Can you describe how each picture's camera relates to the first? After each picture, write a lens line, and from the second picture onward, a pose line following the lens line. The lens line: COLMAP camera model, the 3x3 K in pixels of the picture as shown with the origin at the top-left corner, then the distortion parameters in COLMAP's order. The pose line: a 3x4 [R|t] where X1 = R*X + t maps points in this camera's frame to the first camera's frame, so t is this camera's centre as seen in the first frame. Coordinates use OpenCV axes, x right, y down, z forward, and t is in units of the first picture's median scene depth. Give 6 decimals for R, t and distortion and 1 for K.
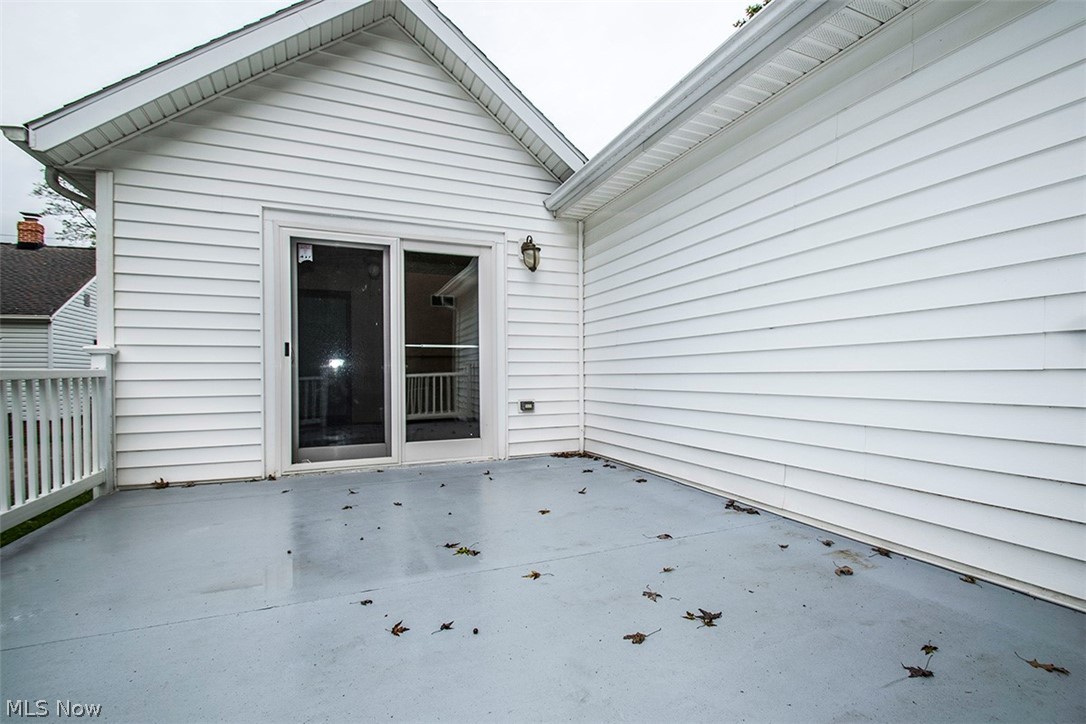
lens RADIAL K [[477.3, 0, 543.0], [0, 477.3, 362.0], [0, 0, 1]] dist [0.000315, 0.000036]
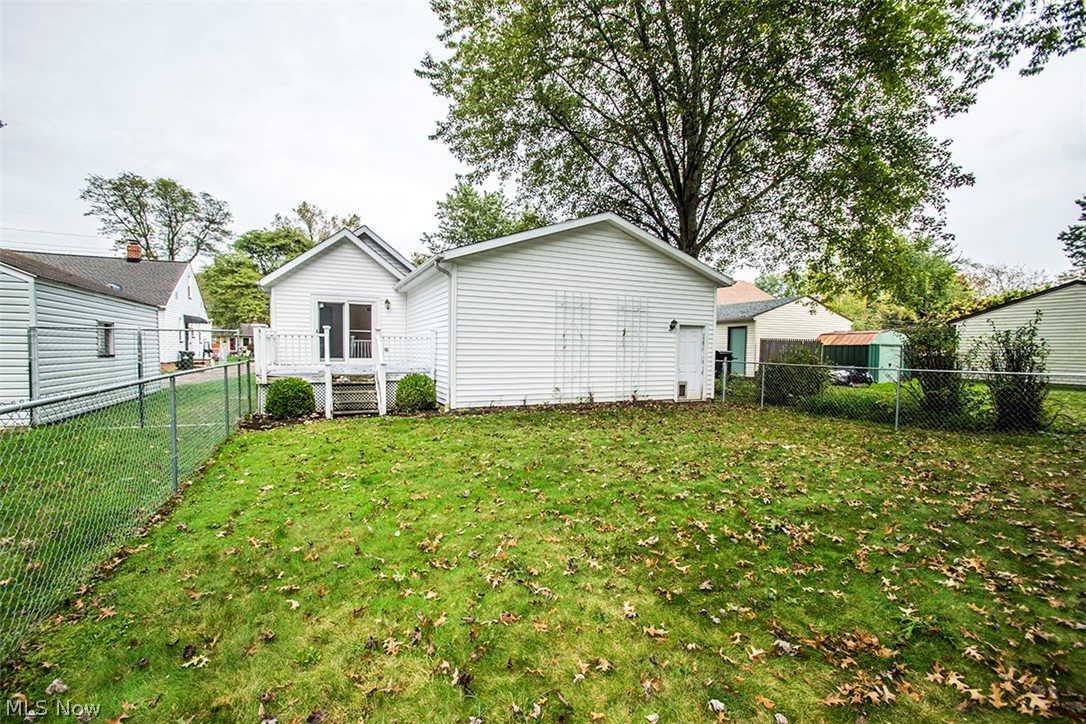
lens RADIAL K [[487.6, 0, 543.0], [0, 487.6, 362.0], [0, 0, 1]] dist [-0.000781, -0.000033]
pose [[0.999211, 0.018895, 0.034927, 0.950842], [-0.020617, 0.998556, 0.049608, -0.009402], [-0.033939, -0.050289, 0.998158, -2.478161]]
